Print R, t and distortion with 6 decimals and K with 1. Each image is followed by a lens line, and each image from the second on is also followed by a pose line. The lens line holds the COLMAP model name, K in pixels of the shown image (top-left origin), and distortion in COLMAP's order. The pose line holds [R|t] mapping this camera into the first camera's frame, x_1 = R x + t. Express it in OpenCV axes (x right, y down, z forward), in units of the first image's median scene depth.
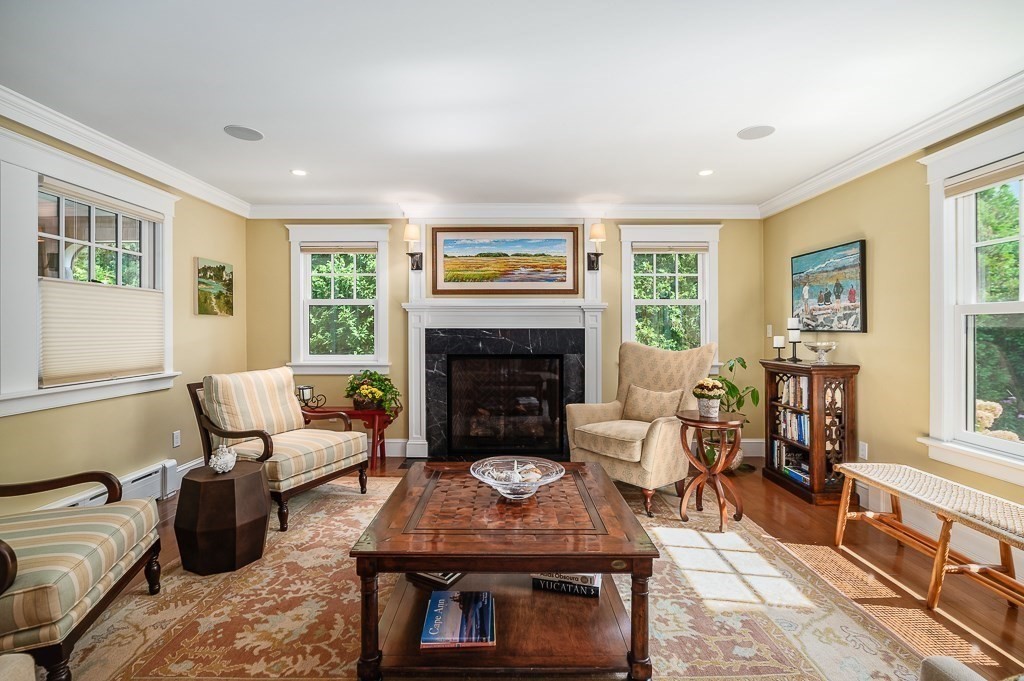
lens RADIAL K [[446.3, 0, 500.3], [0, 446.3, 322.9], [0, 0, 1]] dist [0.021202, -0.002708]
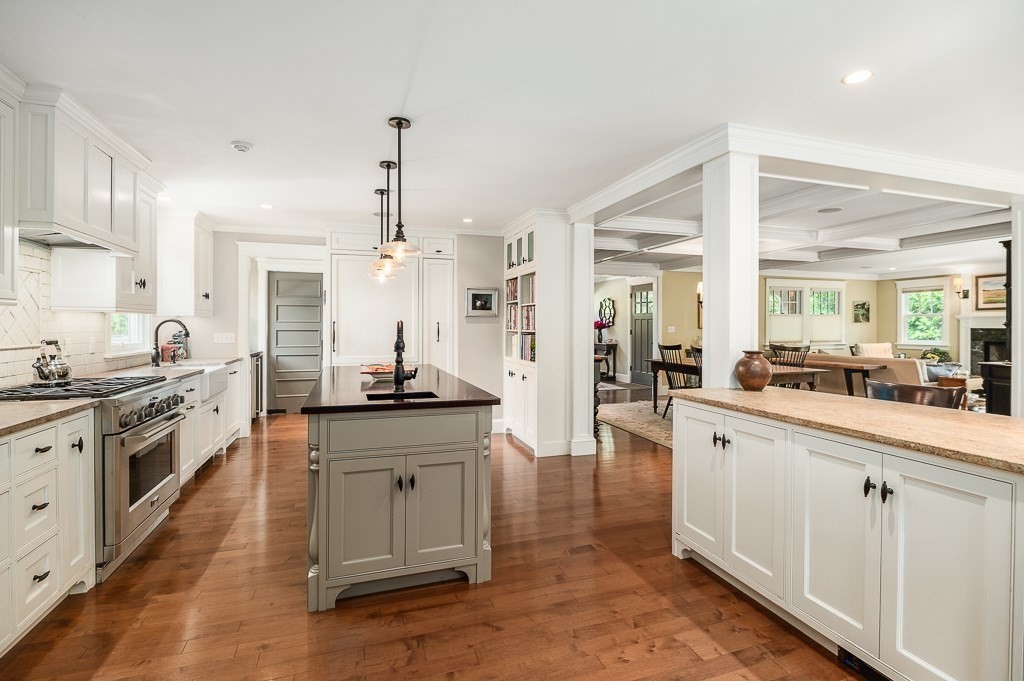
lens RADIAL K [[475.7, 0, 510.7], [0, 475.7, 331.2], [0, 0, 1]] dist [0.001020, 0.000006]
pose [[0.309513, 0.009302, -0.950850, 1.200066], [0.002744, 0.999939, 0.010676, -0.001691], [0.950891, -0.005914, 0.309469, -1.573001]]
